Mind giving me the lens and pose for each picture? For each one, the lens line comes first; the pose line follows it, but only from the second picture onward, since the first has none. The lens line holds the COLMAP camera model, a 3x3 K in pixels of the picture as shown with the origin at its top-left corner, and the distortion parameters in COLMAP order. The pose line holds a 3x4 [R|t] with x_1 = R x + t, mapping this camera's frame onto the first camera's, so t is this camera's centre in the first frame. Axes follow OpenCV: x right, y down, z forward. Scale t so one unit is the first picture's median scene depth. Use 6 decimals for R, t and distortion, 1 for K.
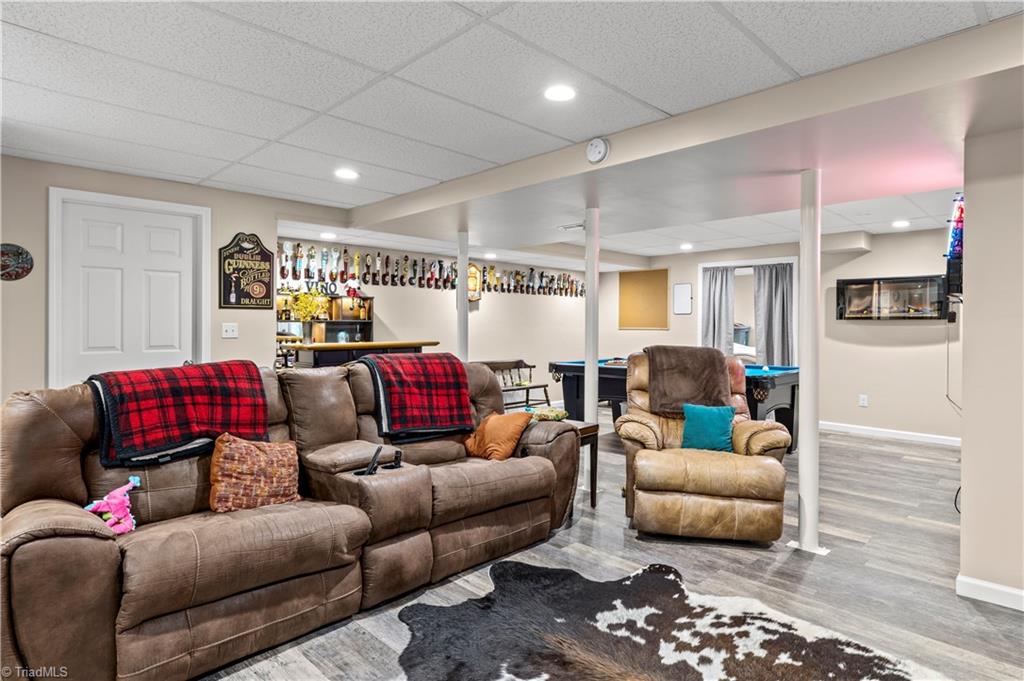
lens RADIAL K [[562.5, 0, 531.2], [0, 562.5, 340.7], [0, 0, 1]] dist [-0.000133, -0.000187]
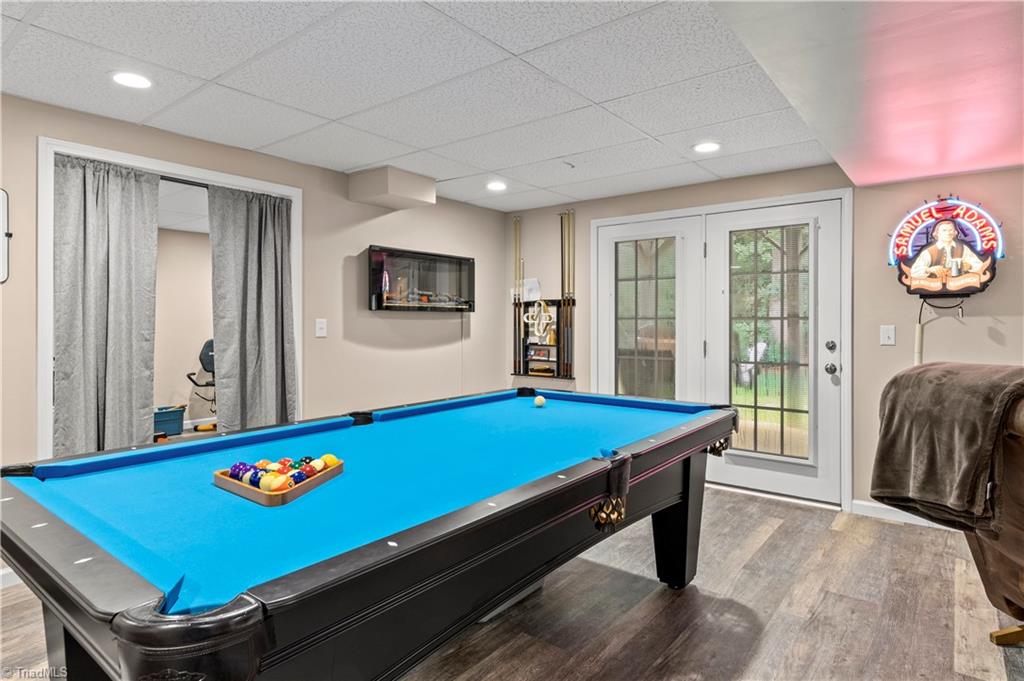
lens RADIAL K [[562.5, 0, 531.2], [0, 562.5, 340.7], [0, 0, 1]] dist [-0.000133, -0.000187]
pose [[-0.133132, -0.041648, 0.990223, -0.091195], [0.027913, 0.998563, 0.045752, -0.027318], [-0.990705, 0.033731, -0.131778, 0.905839]]
